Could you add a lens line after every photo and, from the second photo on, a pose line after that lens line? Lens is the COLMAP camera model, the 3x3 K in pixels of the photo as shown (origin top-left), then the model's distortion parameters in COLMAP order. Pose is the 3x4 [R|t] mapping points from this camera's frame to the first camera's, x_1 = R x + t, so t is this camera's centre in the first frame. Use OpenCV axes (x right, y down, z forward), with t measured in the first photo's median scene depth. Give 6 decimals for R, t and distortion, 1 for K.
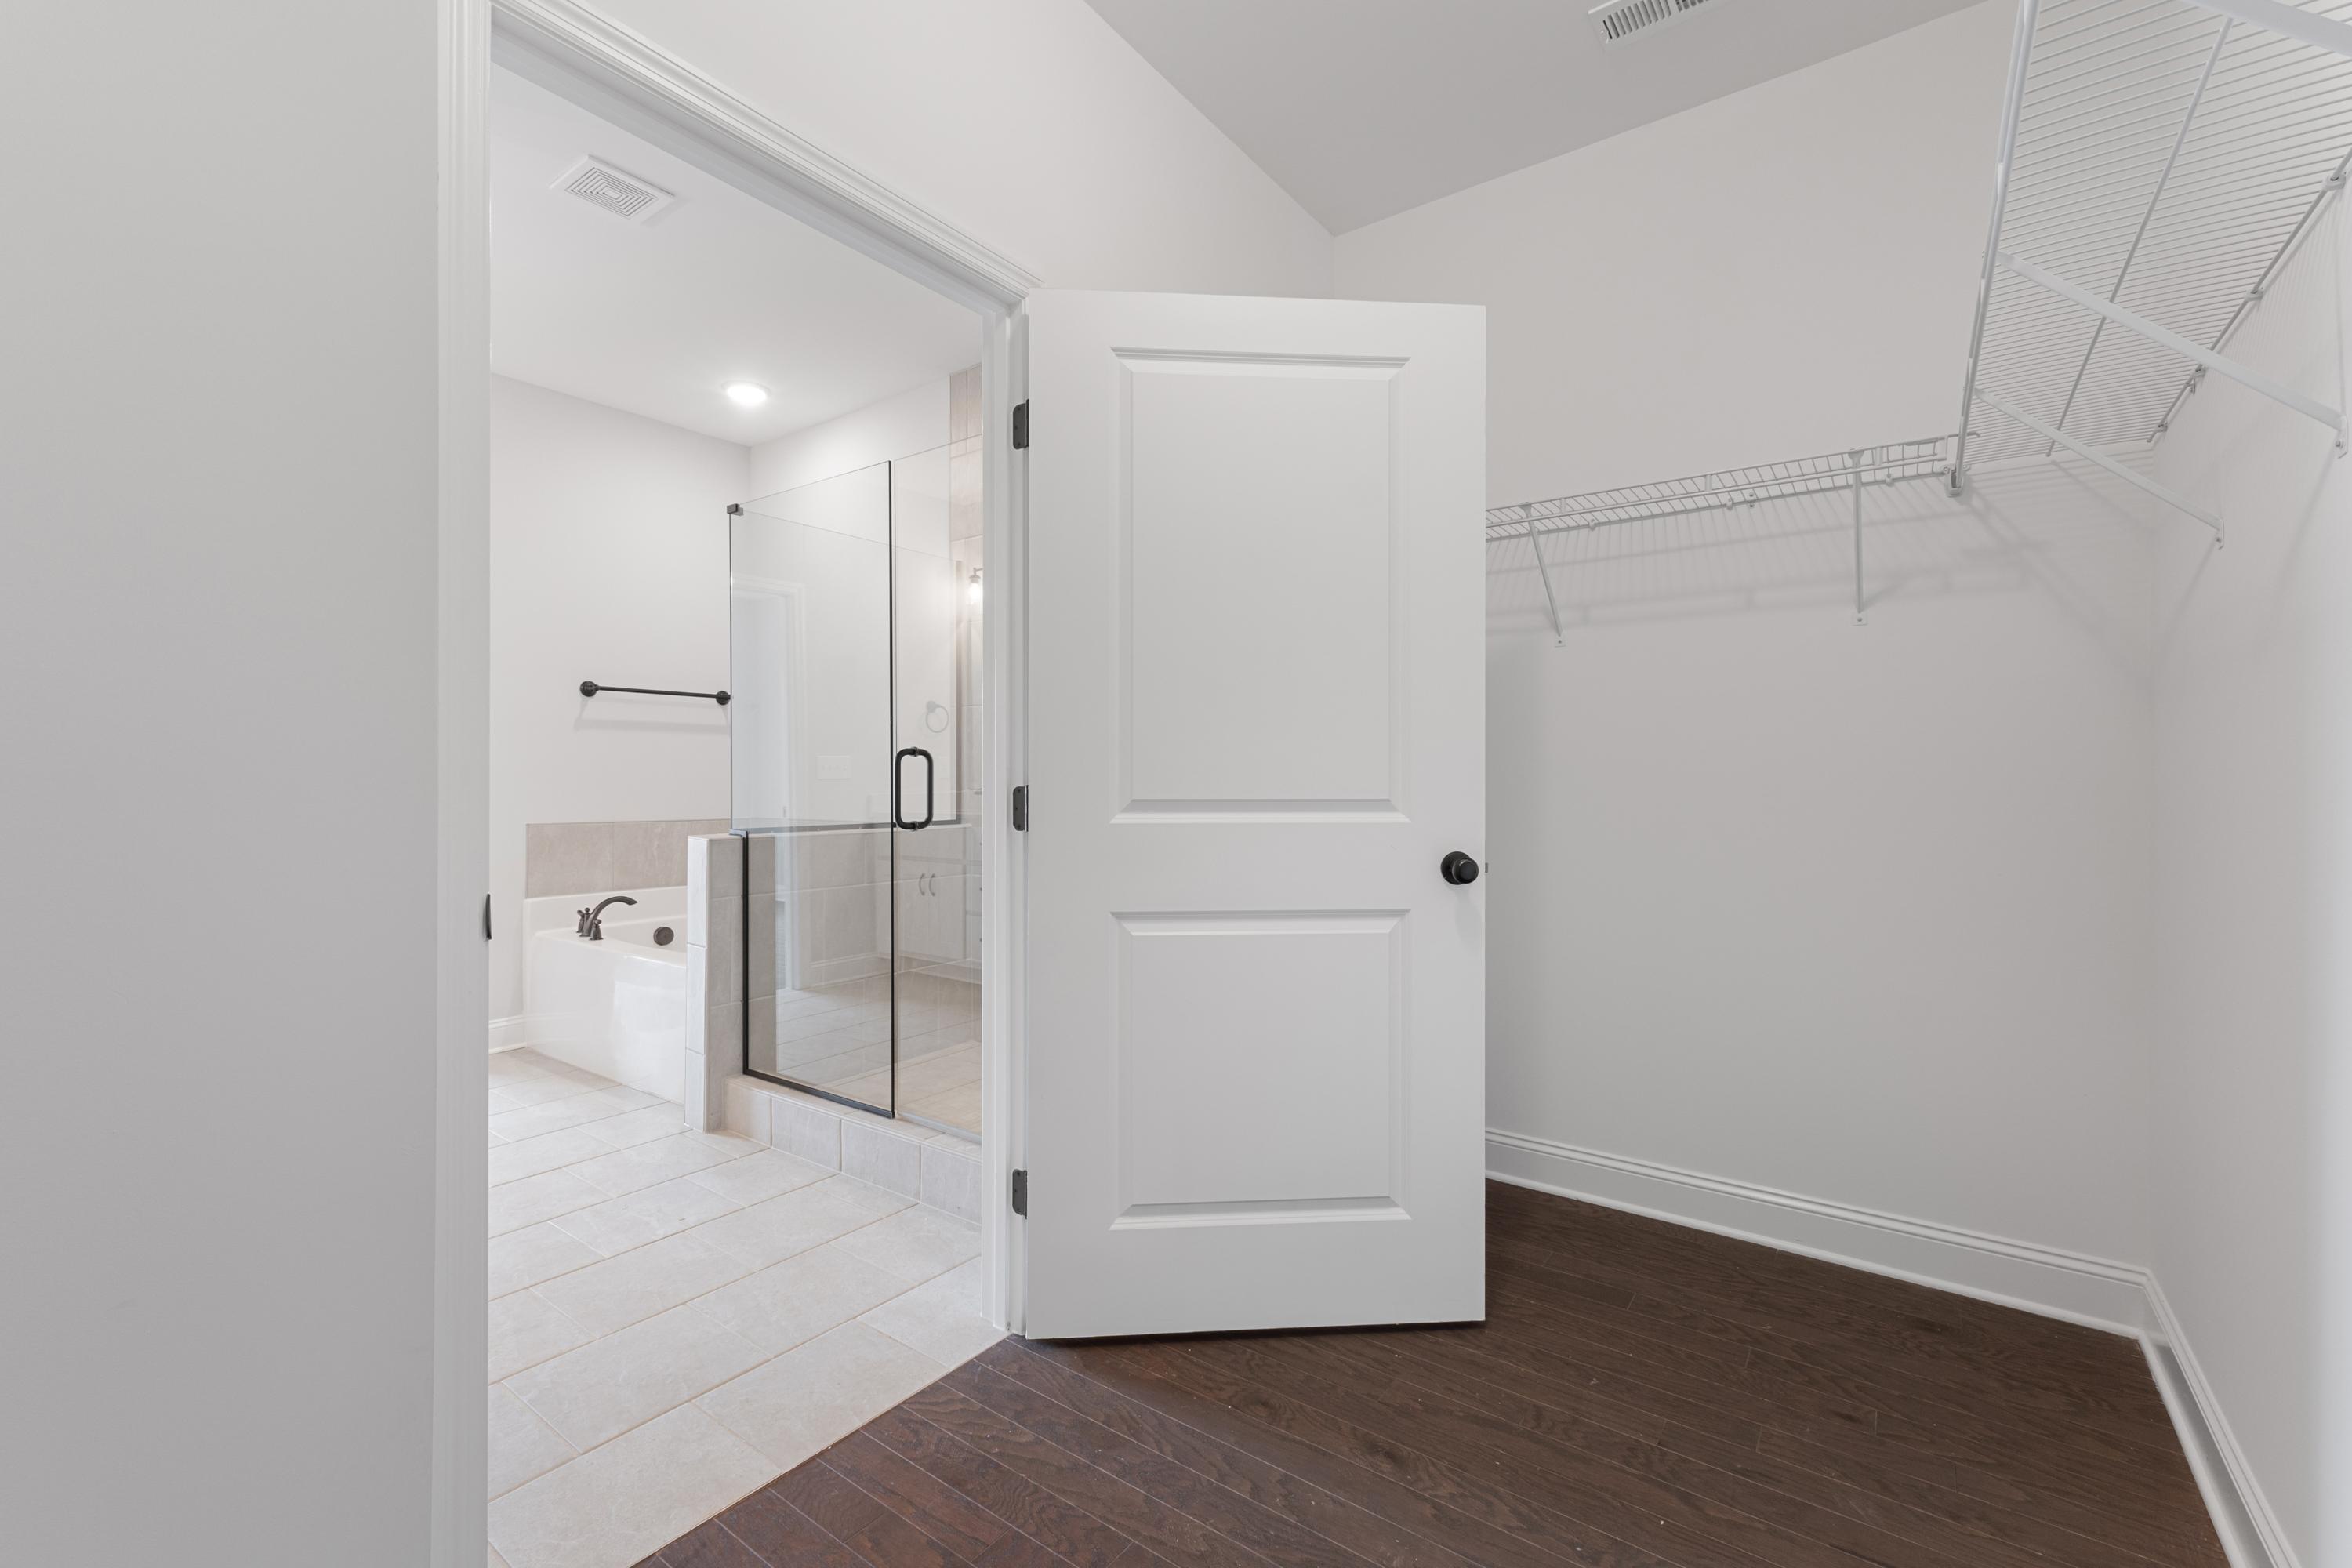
lens RADIAL K [[969.5, 0, 1176.0], [0, 969.5, 784.0], [0, 0, 1]] dist [-0.001246, 0.000013]
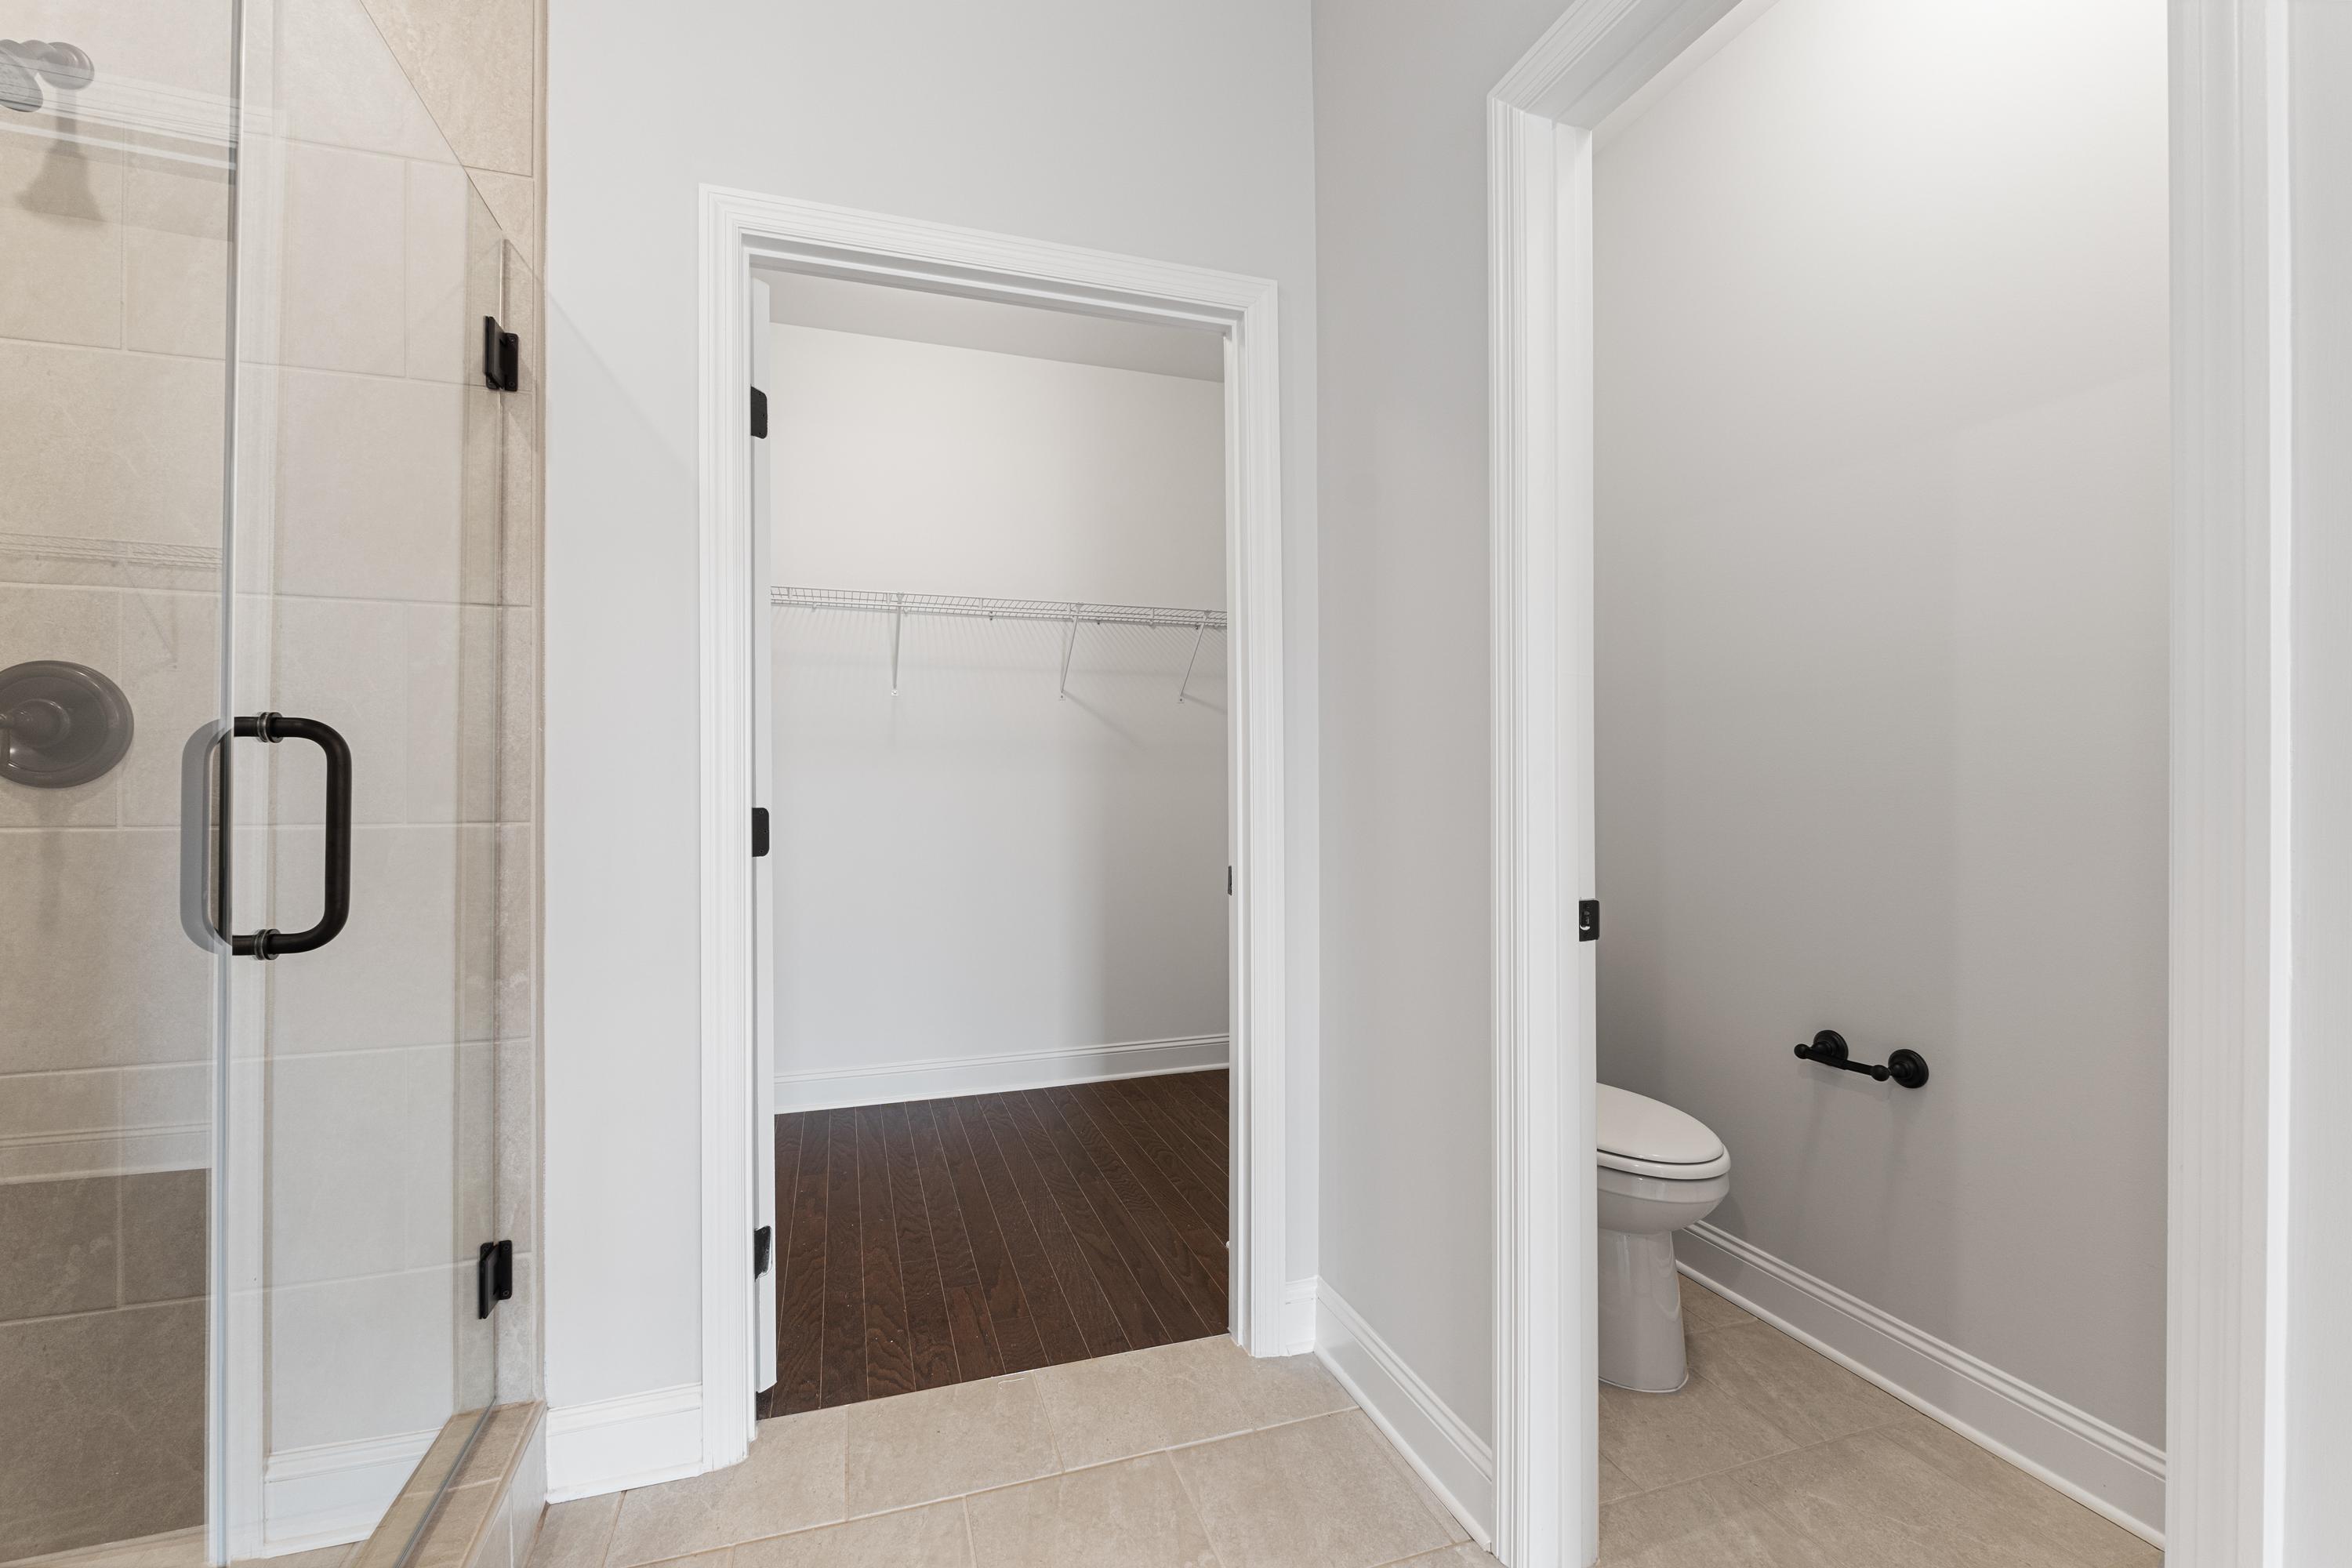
lens RADIAL K [[989.5, 0, 1170.2], [0, 989.5, 784.6], [0, 0, 1]] dist [-0.003176, -0.000351]
pose [[-0.810724, 0.005140, 0.585406, -0.624667], [0.004557, 0.999987, -0.002469, -0.008861], [-0.585411, 0.000666, -0.810737, 0.934698]]
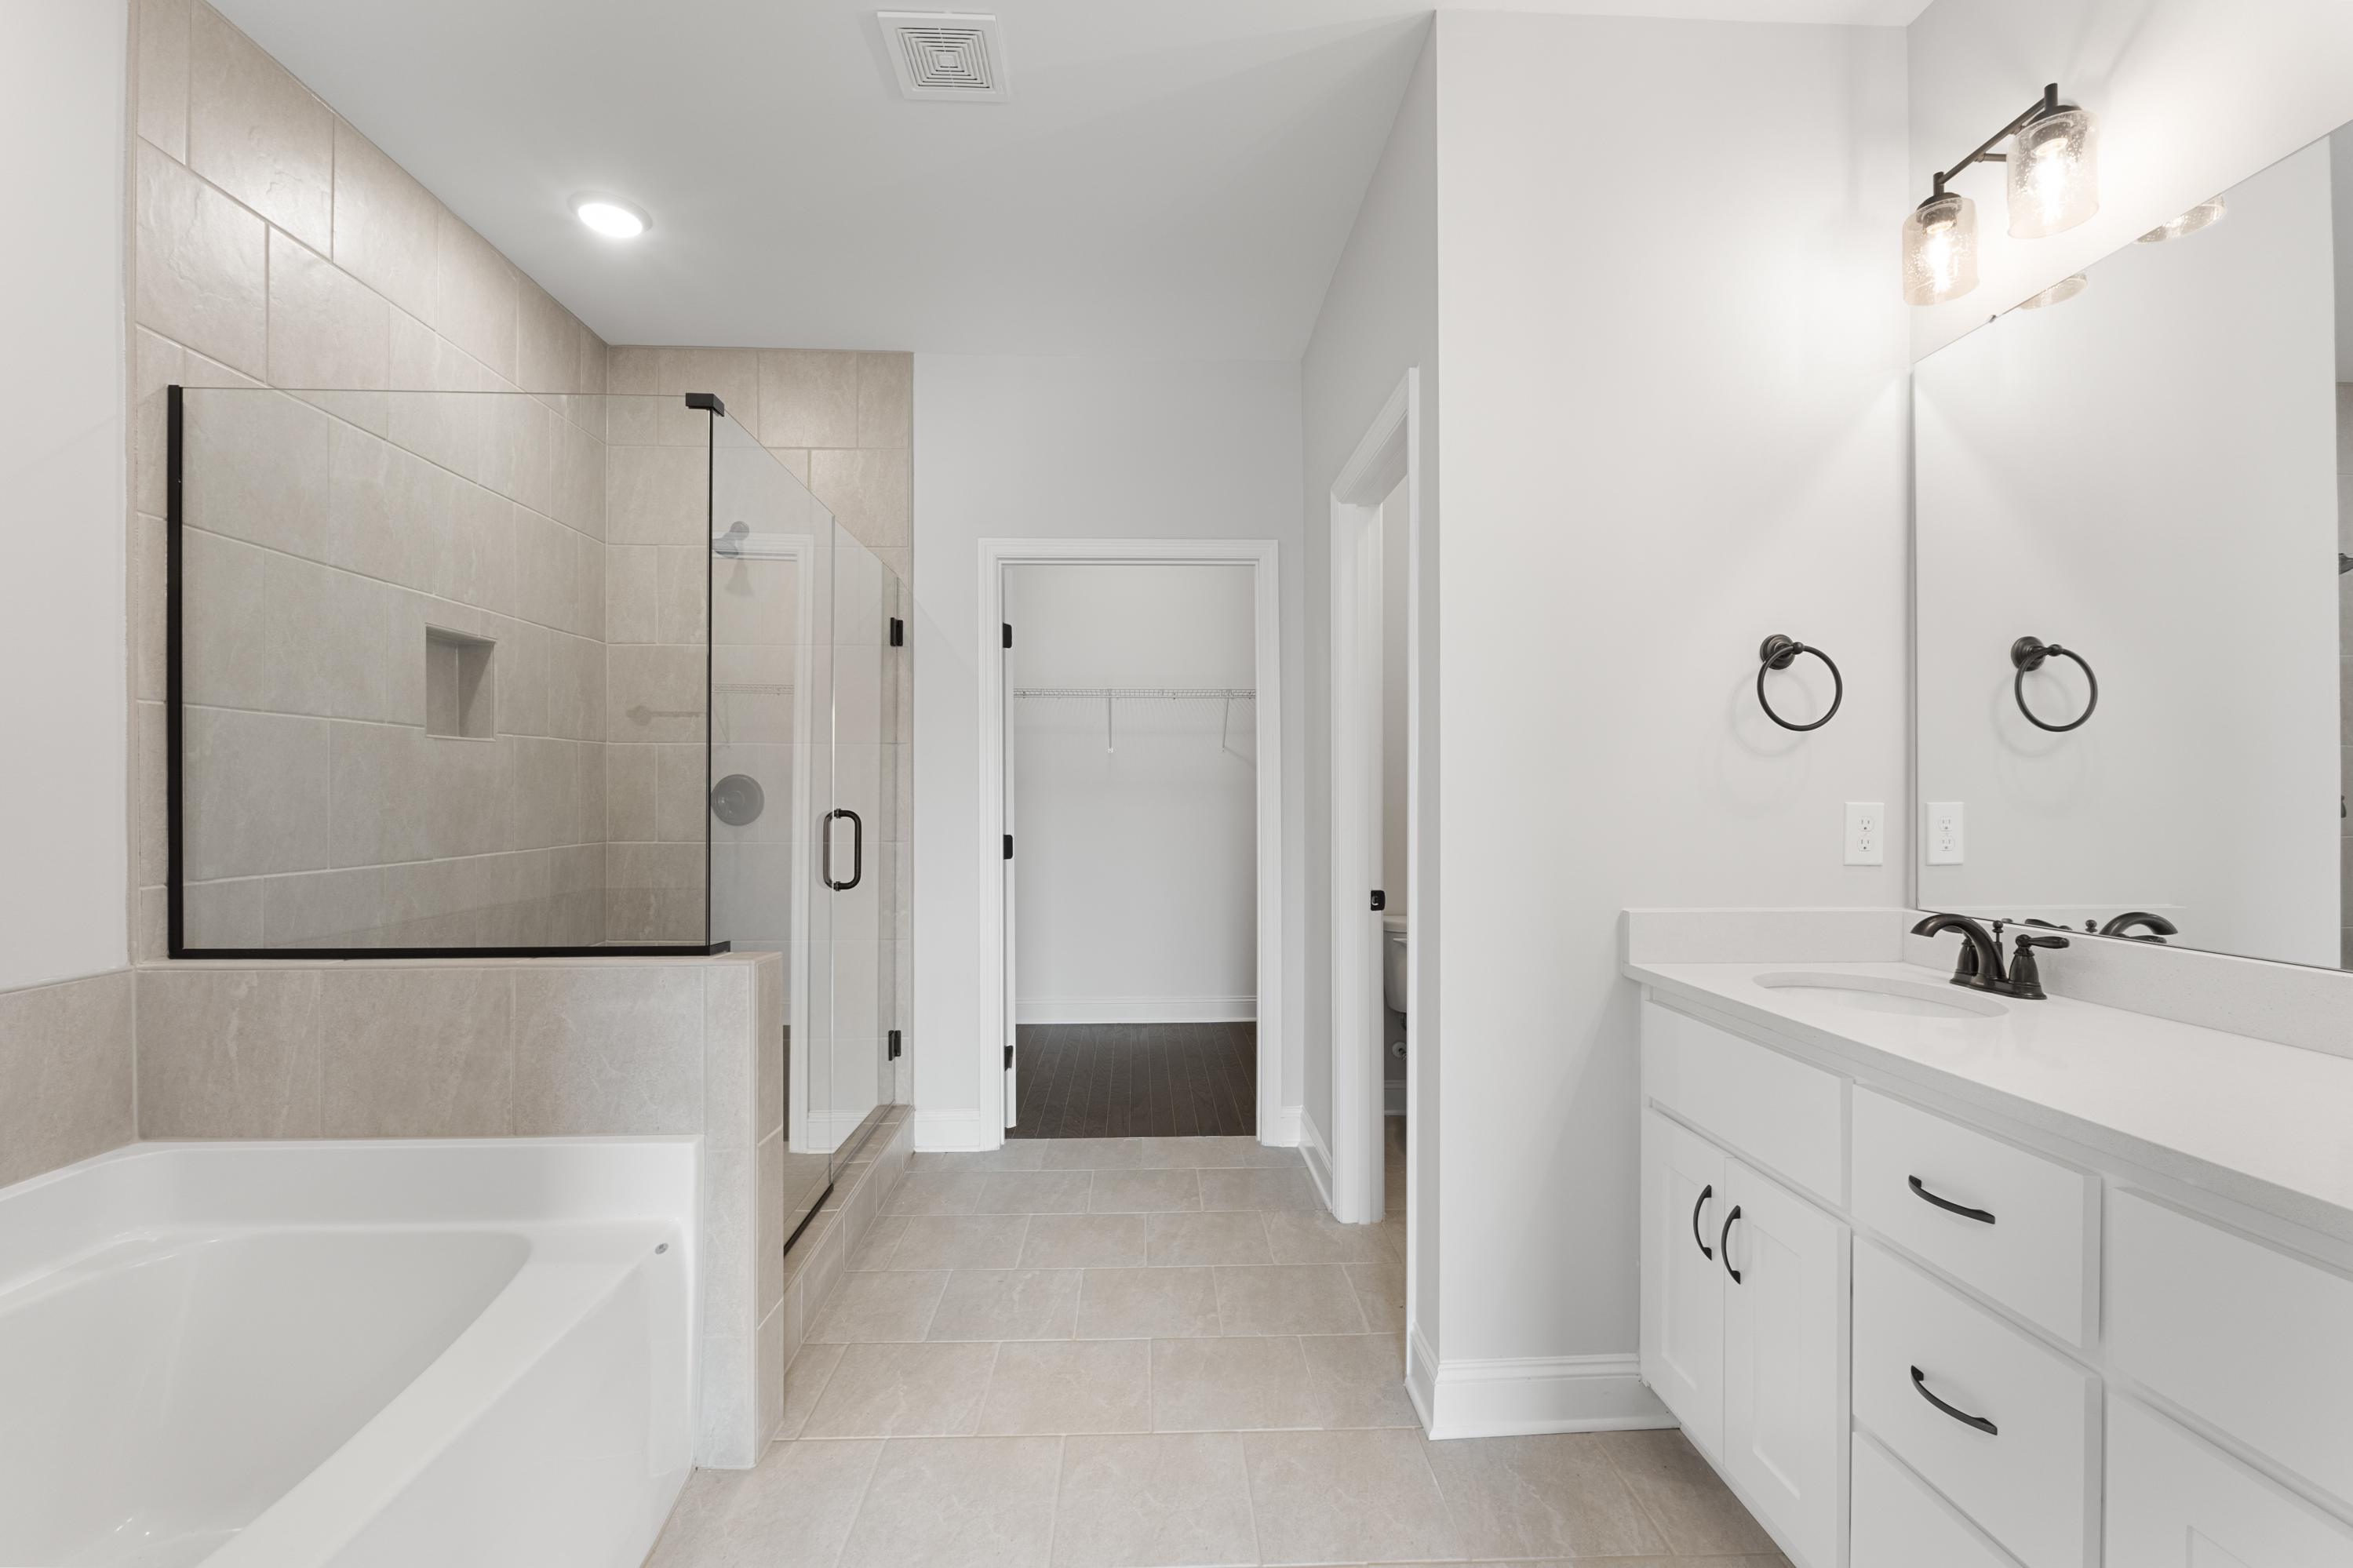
lens RADIAL K [[996.1, 0, 1171.6], [0, 996.1, 794.3], [0, 0, 1]] dist [-0.007672, -0.000189]
pose [[-0.612502, 0.000576, 0.790469, -1.121486], [0.002979, 0.999994, 0.001579, -0.046107], [-0.790463, 0.003322, -0.612500, 1.163806]]
